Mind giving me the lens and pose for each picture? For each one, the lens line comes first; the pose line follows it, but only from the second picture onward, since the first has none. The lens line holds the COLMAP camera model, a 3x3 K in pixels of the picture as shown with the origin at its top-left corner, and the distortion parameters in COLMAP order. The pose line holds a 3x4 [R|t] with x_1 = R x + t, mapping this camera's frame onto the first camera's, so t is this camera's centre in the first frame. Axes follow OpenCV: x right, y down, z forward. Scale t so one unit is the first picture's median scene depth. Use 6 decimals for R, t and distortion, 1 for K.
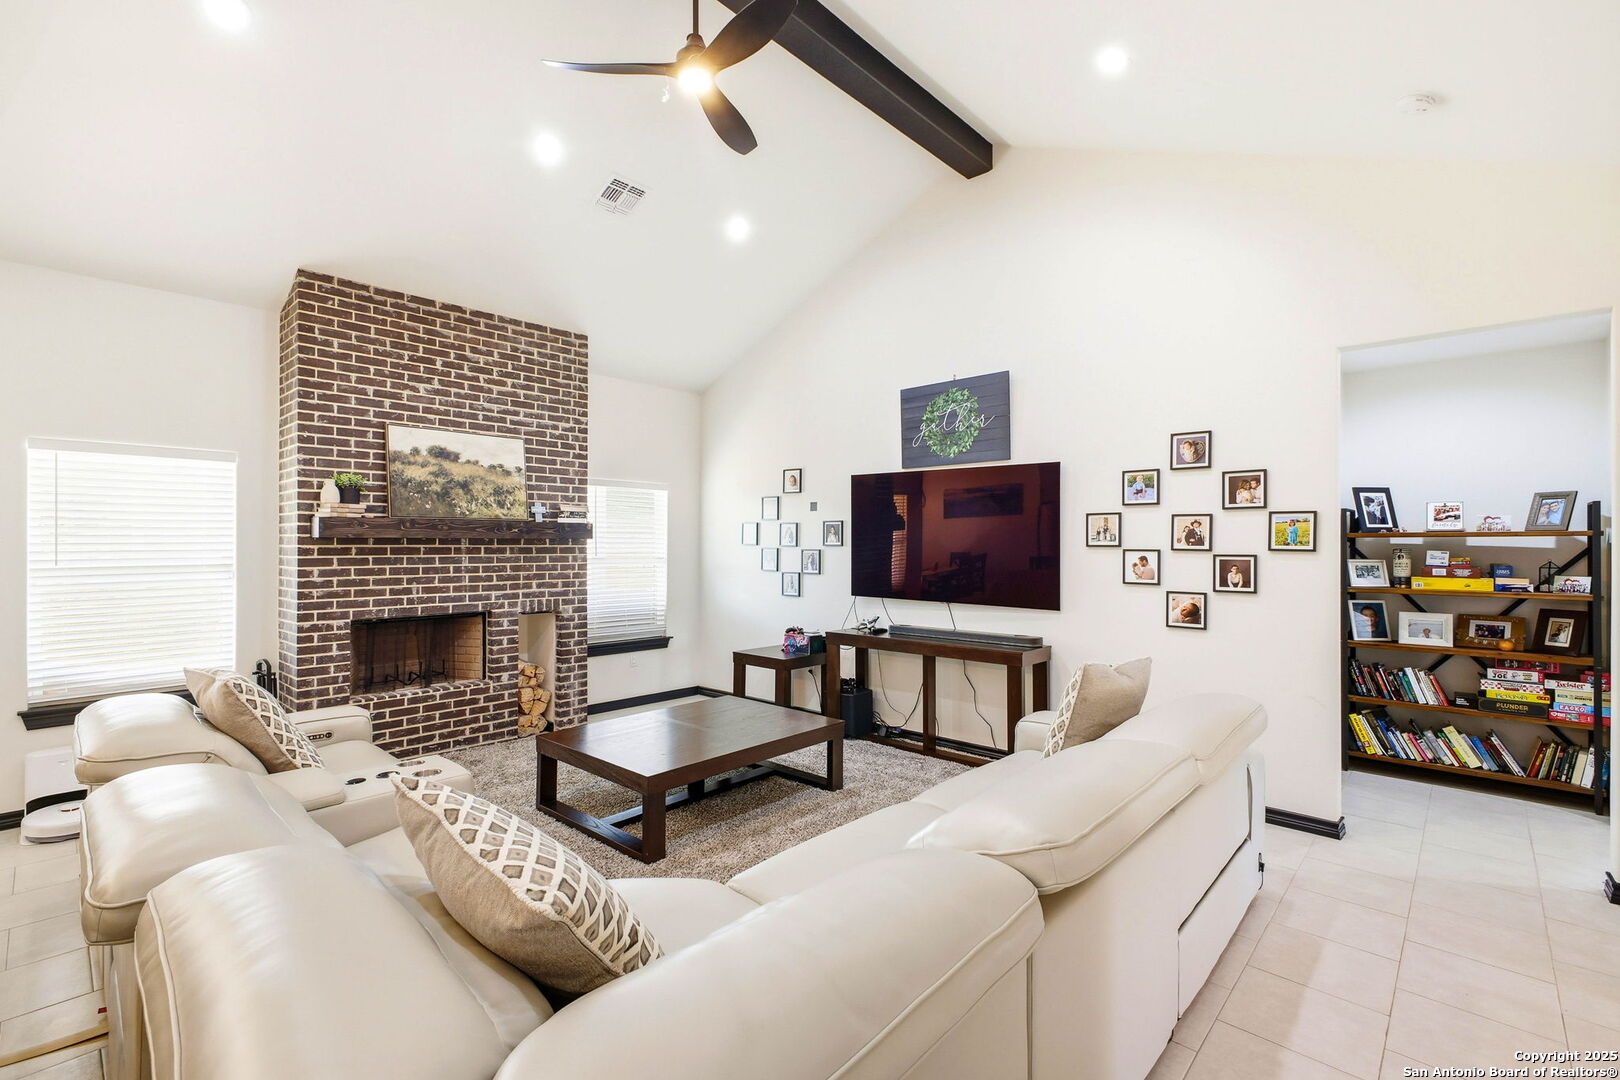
lens RADIAL K [[711.5, 0, 810.0], [0, 711.5, 540.0], [0, 0, 1]] dist [0.001451, 0.000178]
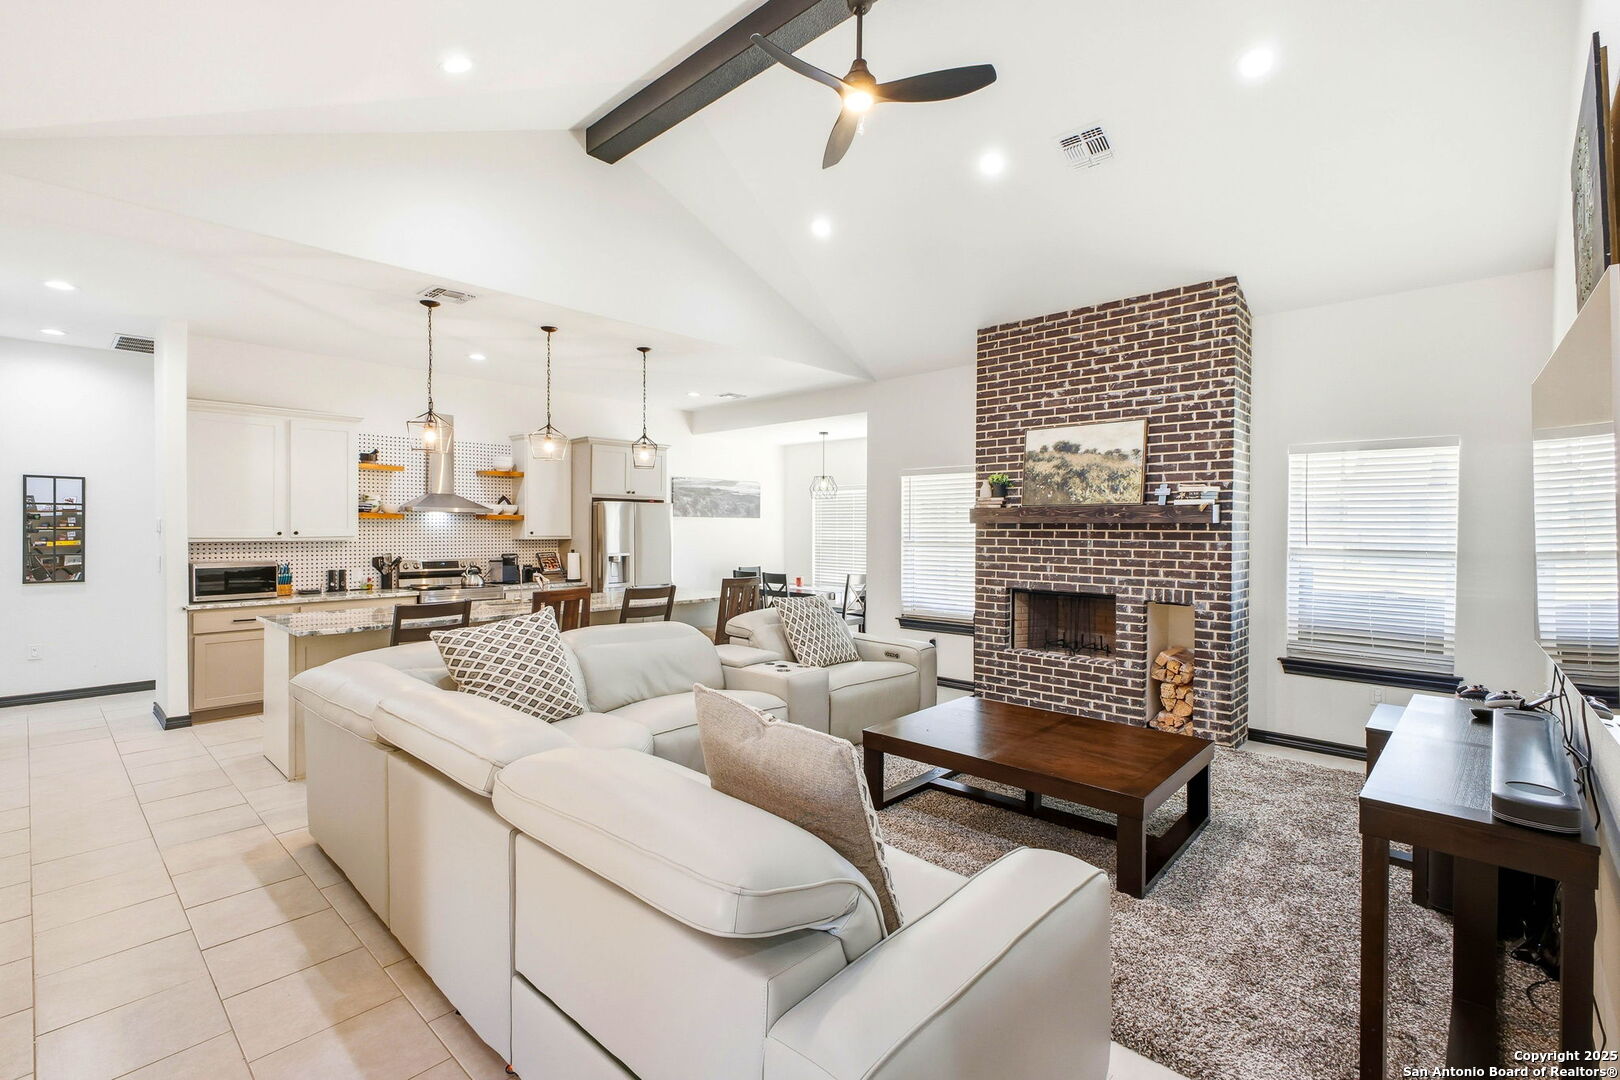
lens RADIAL K [[711.5, 0, 810.0], [0, 711.5, 540.0], [0, 0, 1]] dist [0.001451, 0.000178]
pose [[0.009874, 0.015916, -0.999825, 0.568838], [-0.000032, 0.999873, 0.015917, 0.005487], [0.999951, -0.000125, 0.009873, 0.561094]]
